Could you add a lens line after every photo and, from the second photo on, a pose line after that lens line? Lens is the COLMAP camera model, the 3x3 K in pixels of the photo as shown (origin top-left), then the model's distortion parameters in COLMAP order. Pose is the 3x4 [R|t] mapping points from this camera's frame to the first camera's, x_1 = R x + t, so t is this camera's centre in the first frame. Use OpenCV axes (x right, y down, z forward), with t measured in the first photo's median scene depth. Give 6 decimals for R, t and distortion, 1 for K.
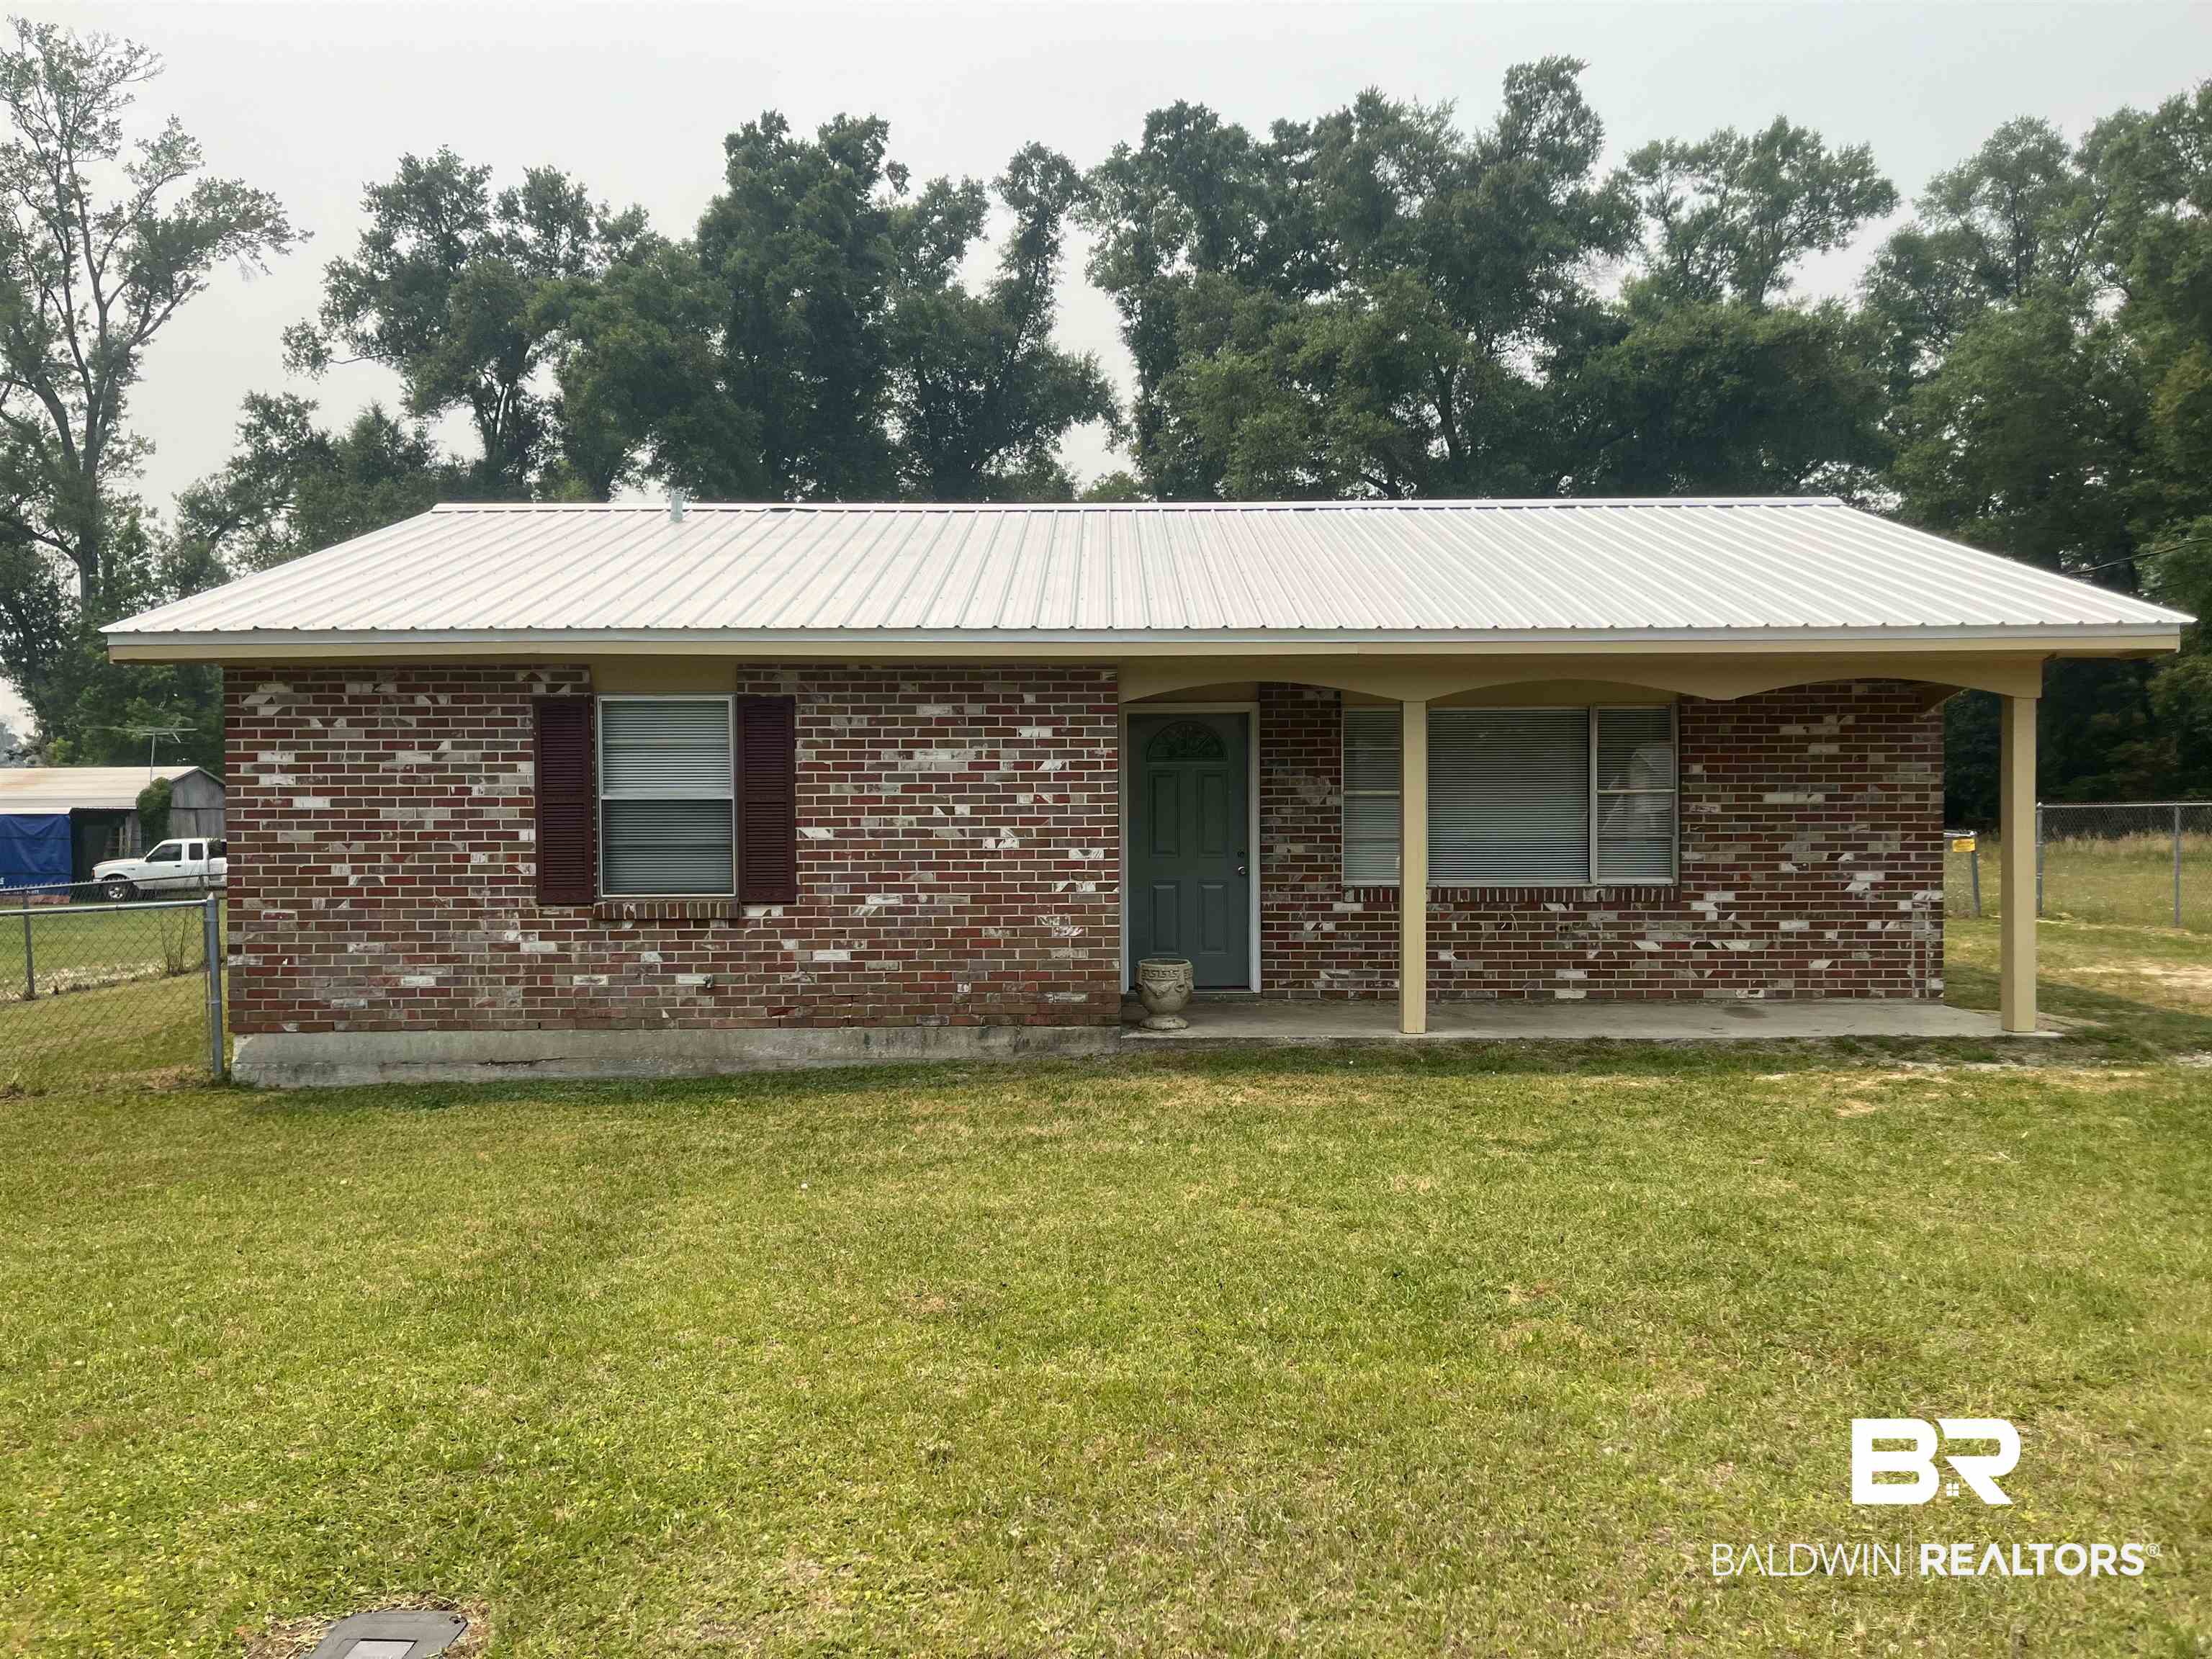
lens RADIAL K [[1651.8, 0, 1116.4], [0, 1651.8, 826.5], [0, 0, 1]] dist [0.085085, -0.120077]
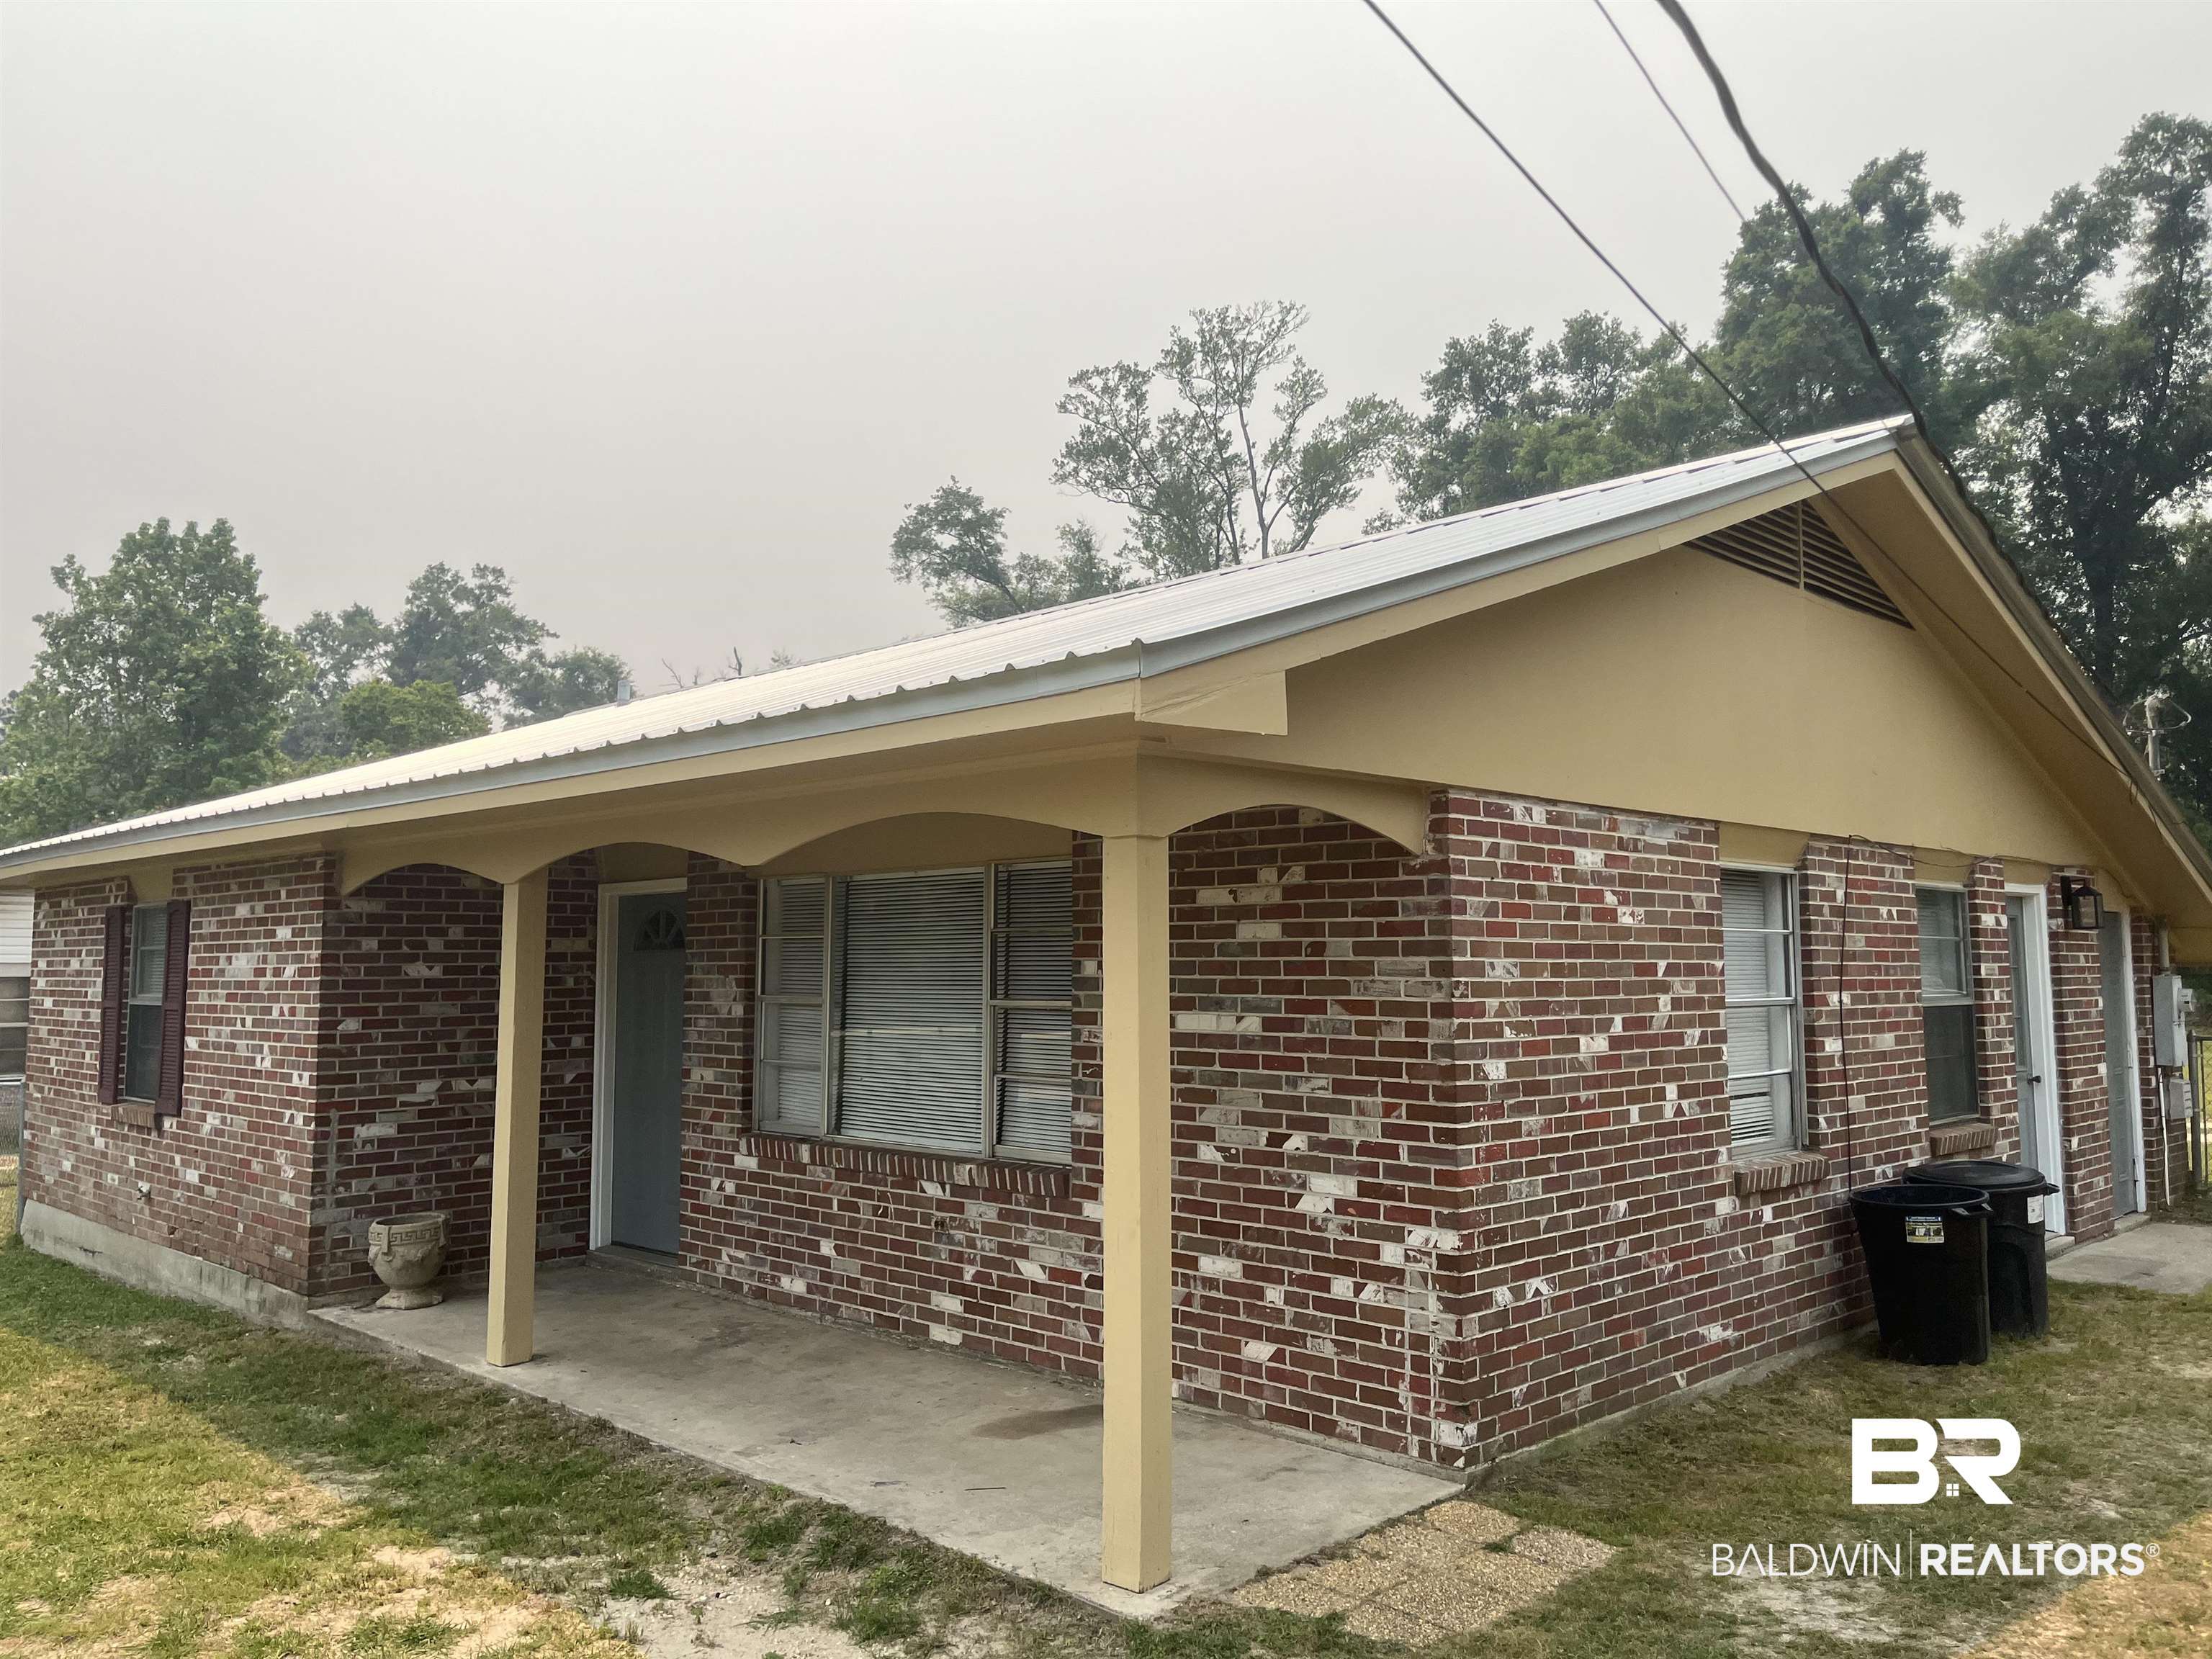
lens RADIAL K [[1651.8, 0, 1116.4], [0, 1651.8, 826.5], [0, 0, 1]] dist [0.085085, -0.120077]
pose [[0.712340, -0.055543, -0.699633, 0.759212], [-0.000550, 0.996819, -0.079697, -0.037787], [0.701835, 0.057156, 0.710043, 0.596172]]
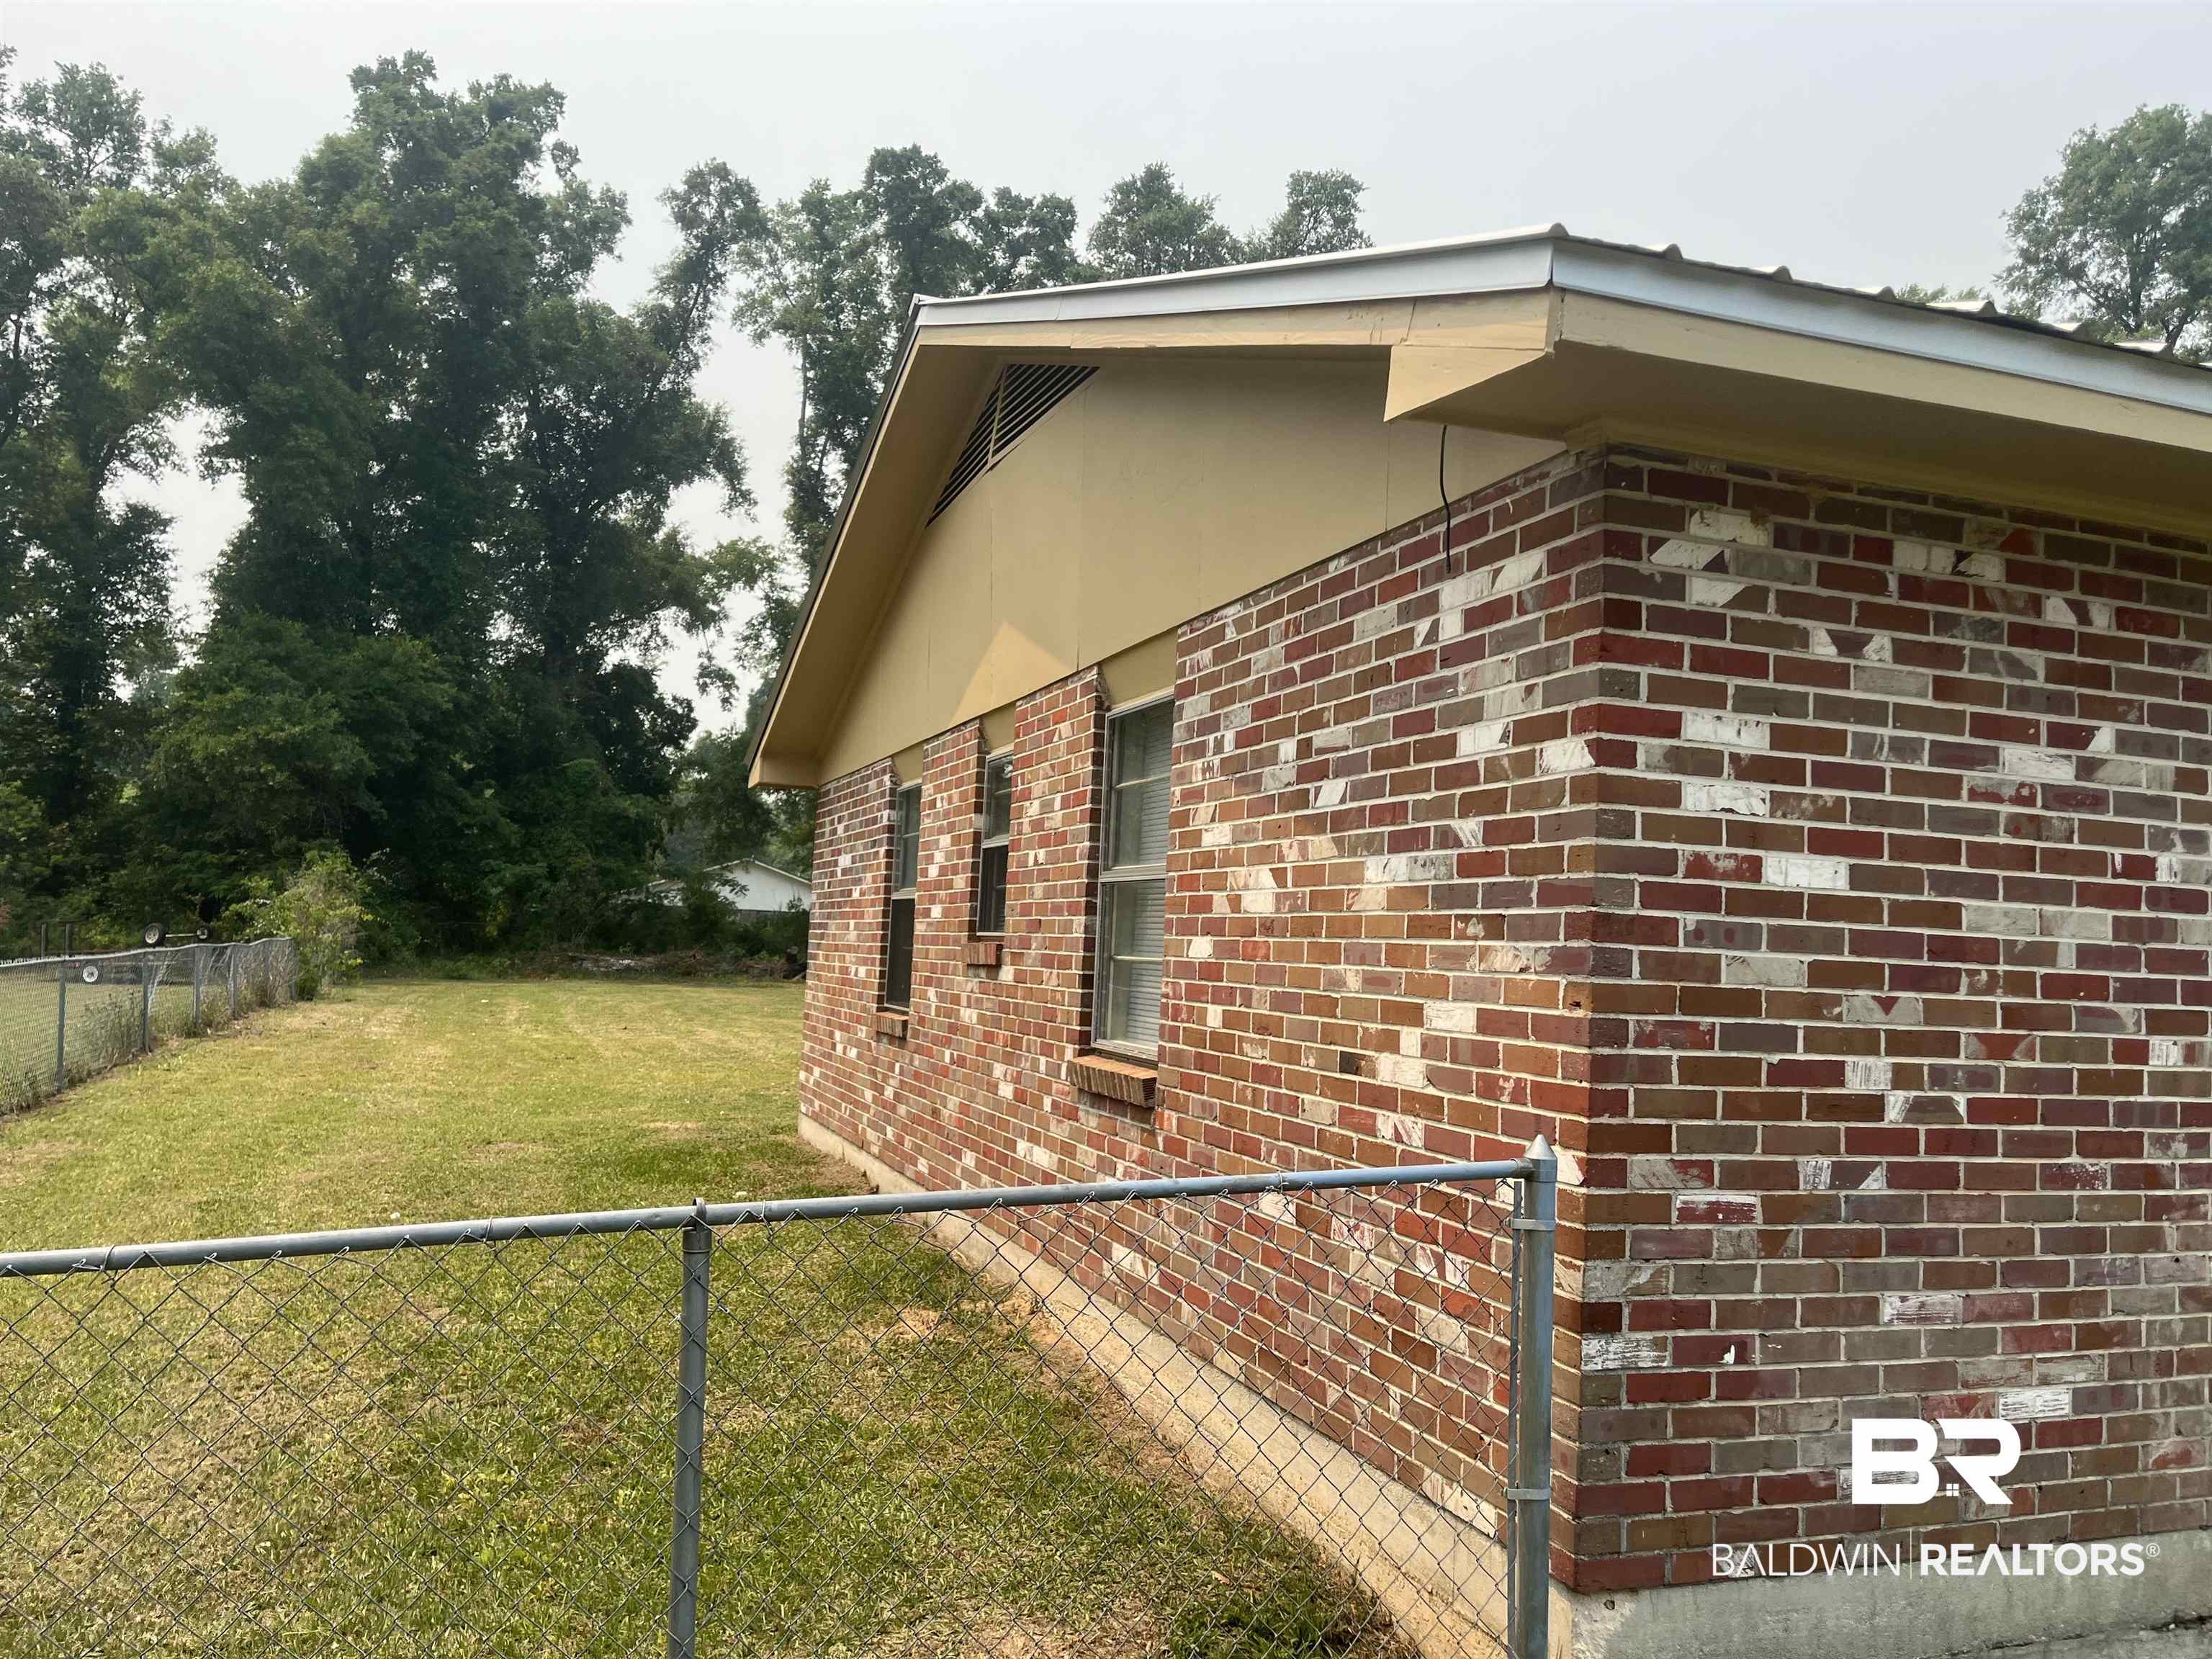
lens RADIAL K [[1632.6, 0, 1103.9], [0, 1632.6, 808.7], [0, 0, 1]] dist [0.109197, -0.137818]
pose [[0.940637, 0.076868, 0.330595, -0.658304], [-0.050755, 0.994921, -0.086921, 0.008397], [-0.335597, 0.064982, 0.939762, 0.662563]]
